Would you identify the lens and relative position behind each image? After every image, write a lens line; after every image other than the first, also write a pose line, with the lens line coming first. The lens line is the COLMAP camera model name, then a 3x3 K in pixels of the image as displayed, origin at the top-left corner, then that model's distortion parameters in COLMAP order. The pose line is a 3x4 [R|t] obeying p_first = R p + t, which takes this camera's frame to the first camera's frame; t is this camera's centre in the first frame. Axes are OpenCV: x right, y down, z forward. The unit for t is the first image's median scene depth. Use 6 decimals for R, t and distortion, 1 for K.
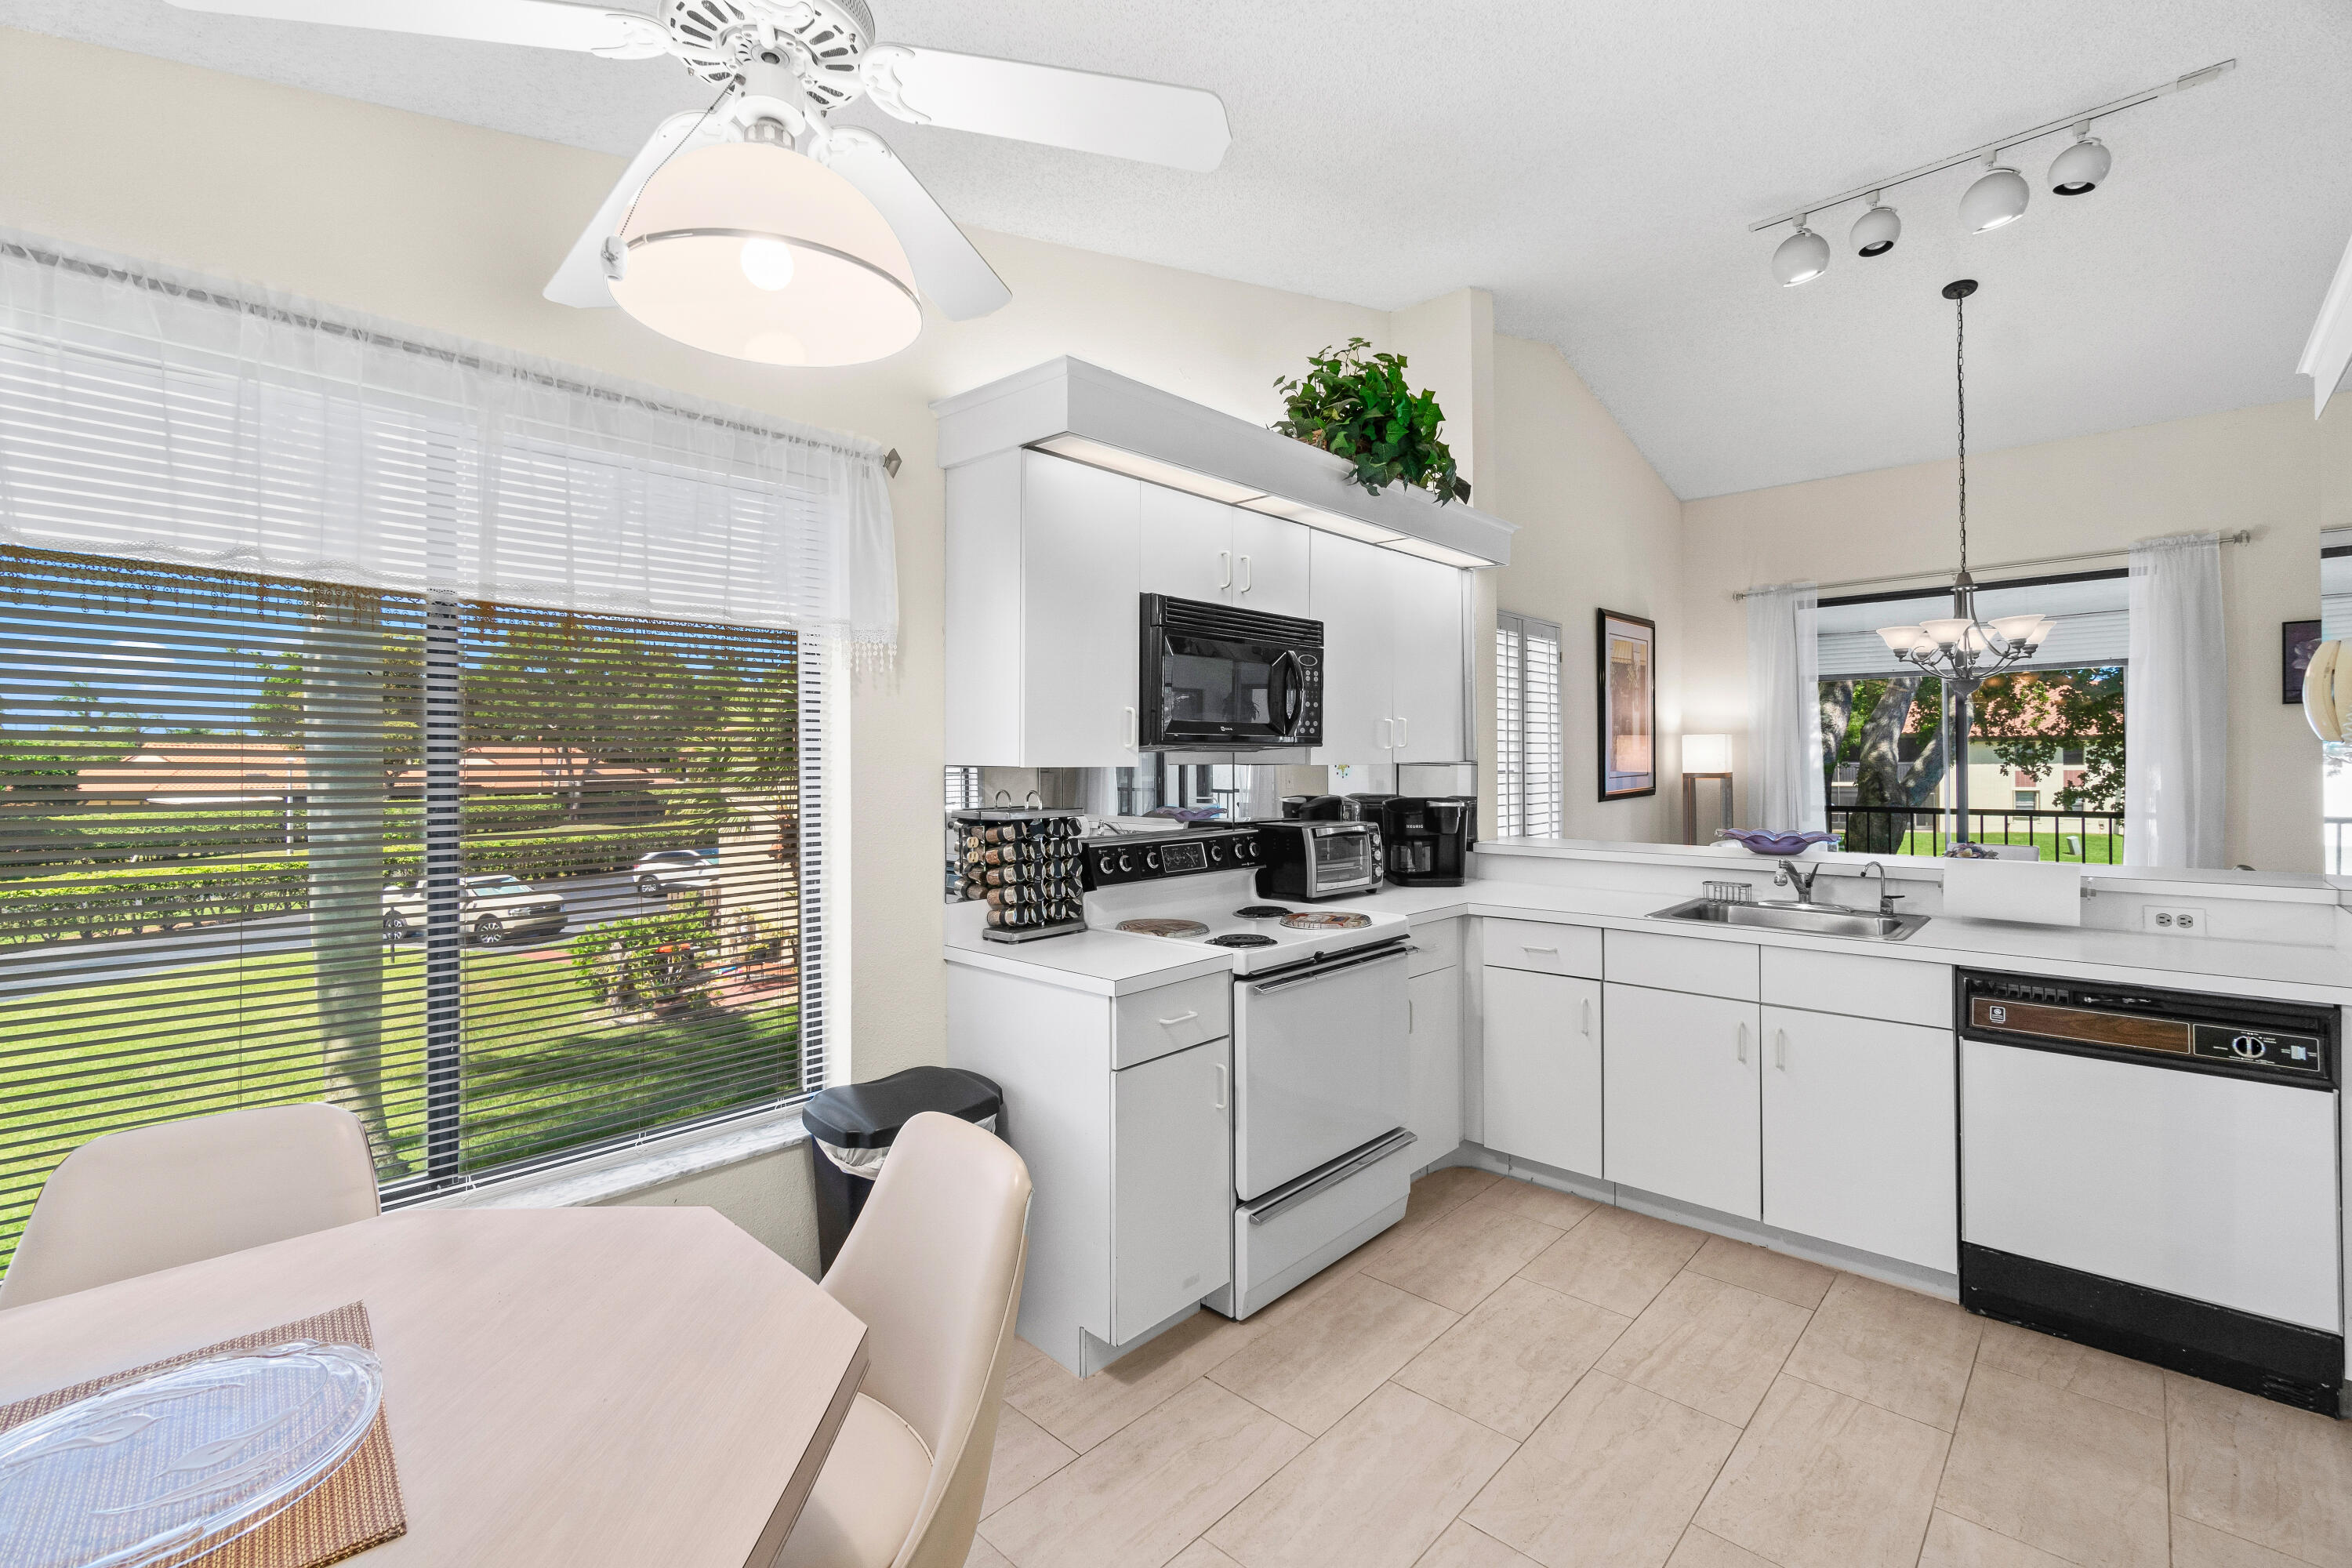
lens RADIAL K [[1016.9, 0, 1174.6], [0, 1016.9, 758.0], [0, 0, 1]] dist [-0.001693, -0.000266]
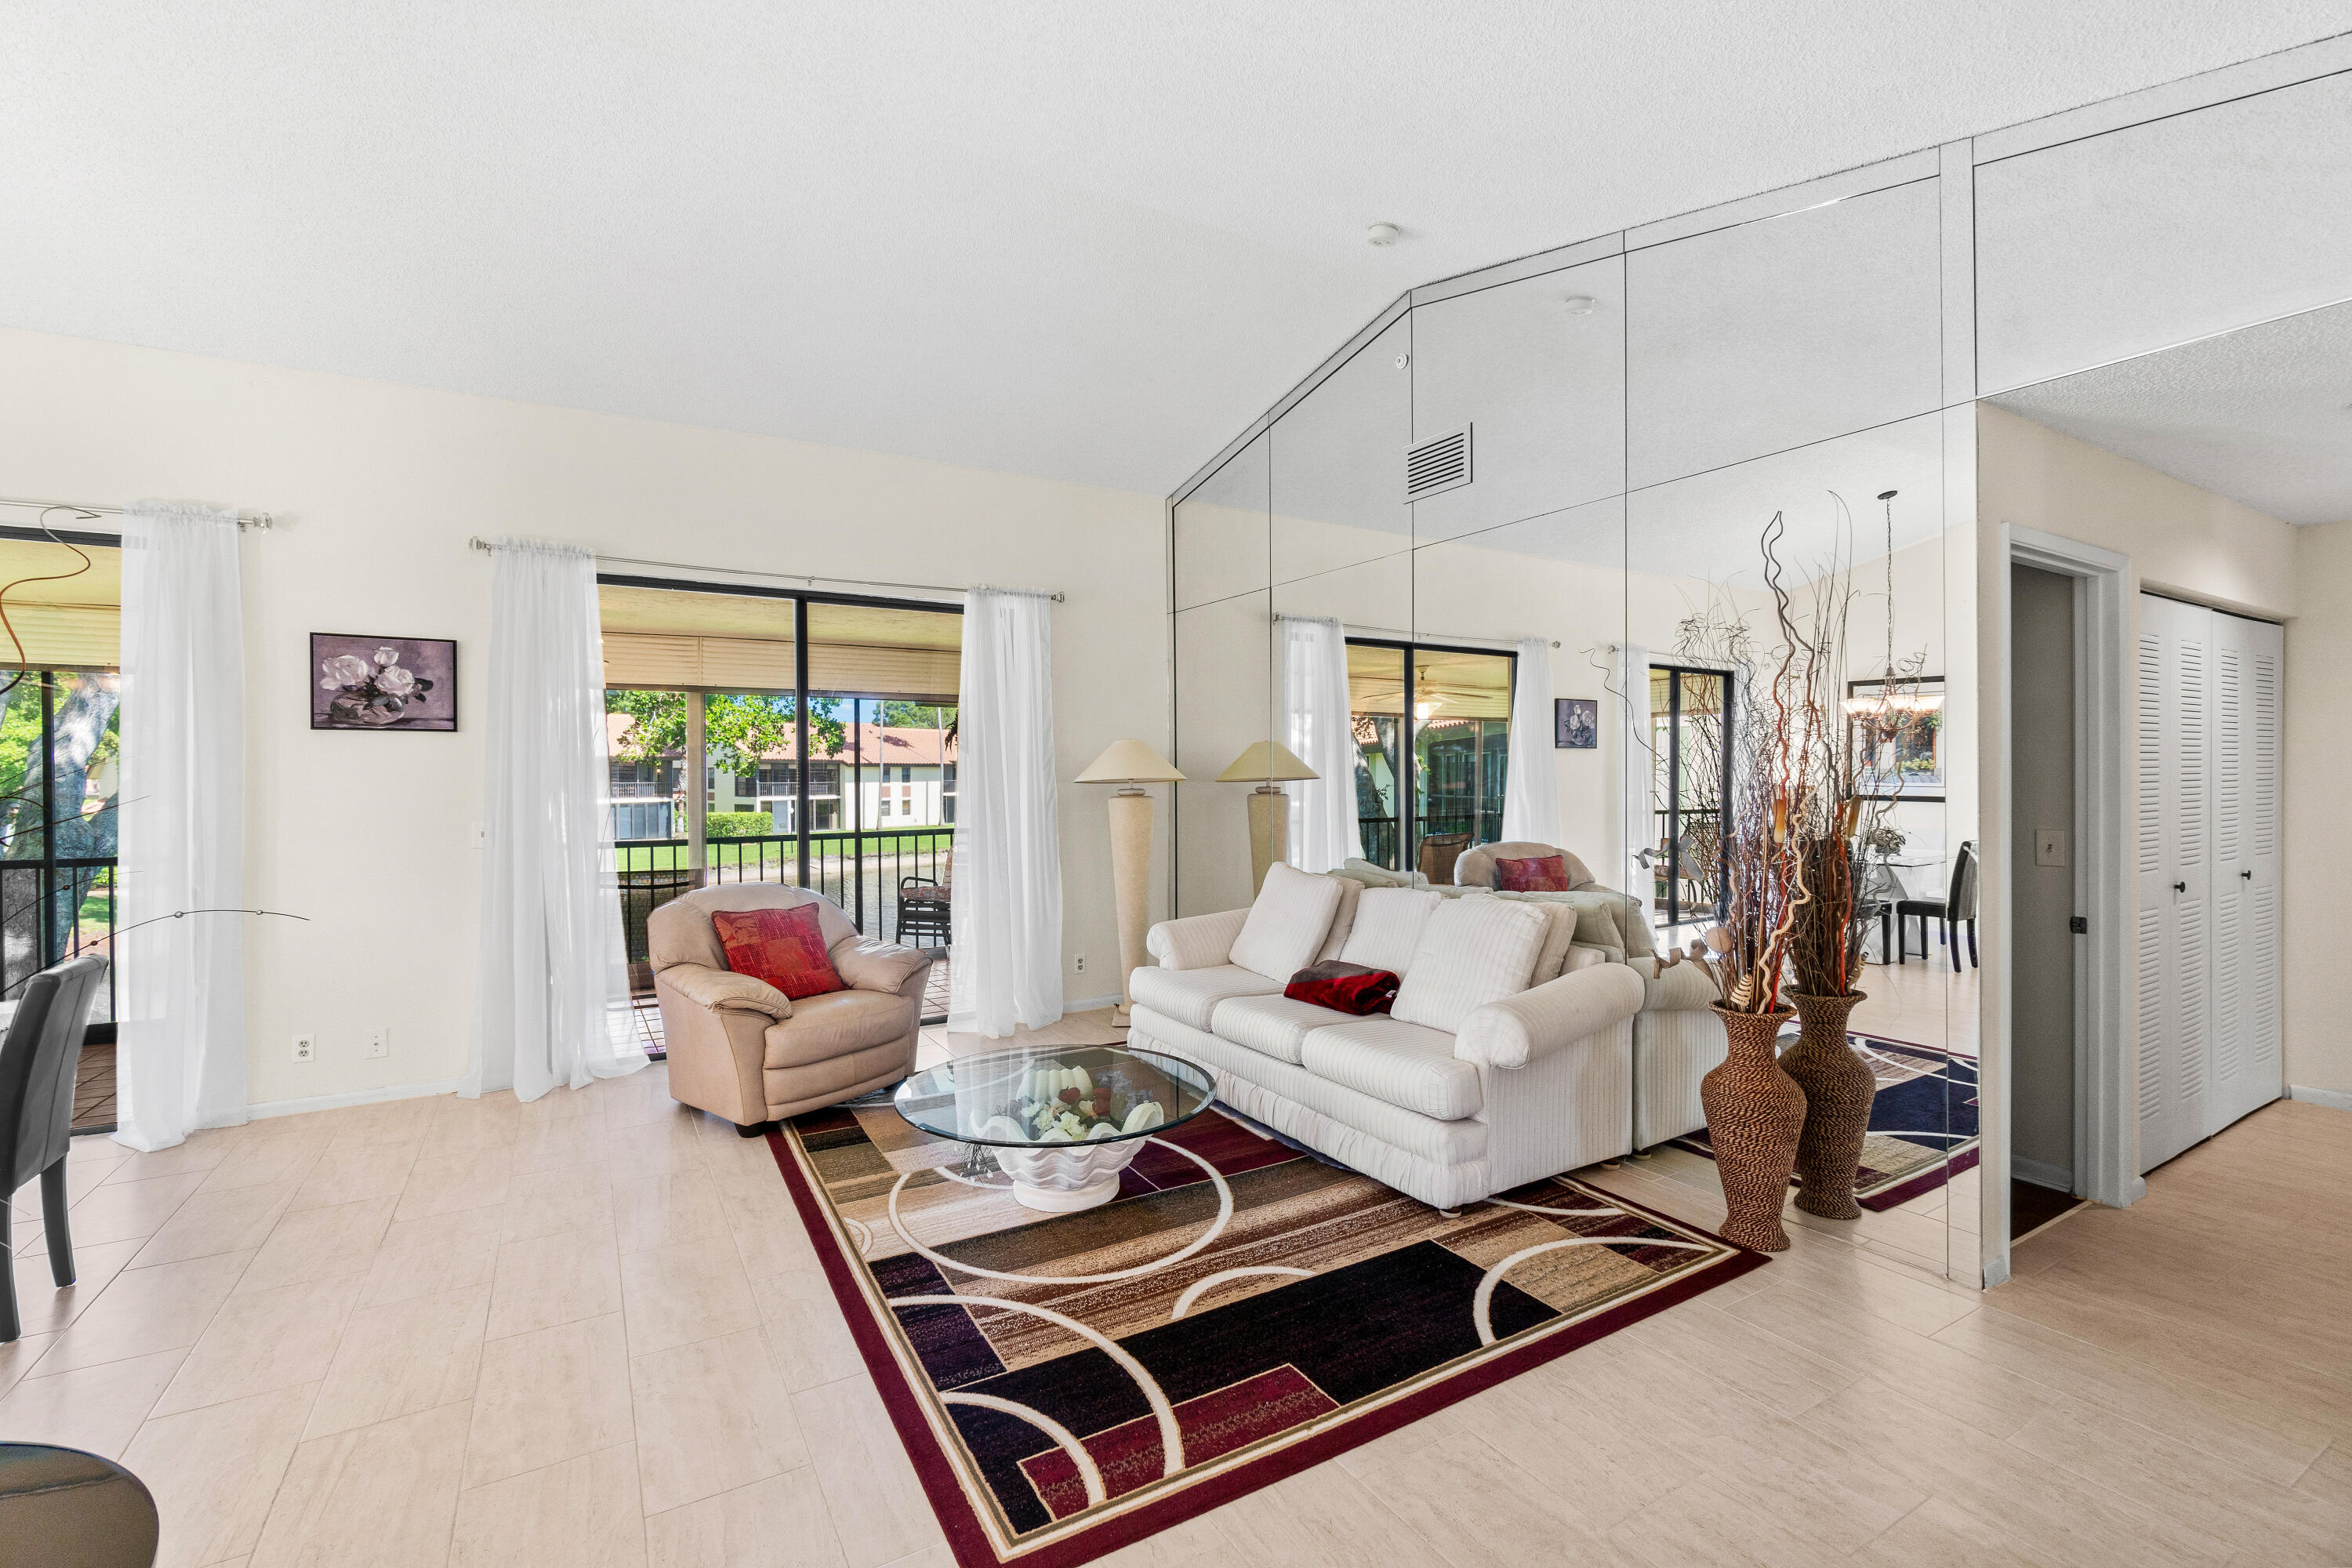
lens RADIAL K [[1008.5, 0, 1165.7], [0, 1008.5, 783.4], [0, 0, 1]] dist [-0.000361, -0.000090]
pose [[0.273964, -0.001713, 0.961738, 0.814058], [-0.000620, 0.999998, 0.001958, -0.016211], [-0.961740, -0.001133, 0.273962, 0.131630]]
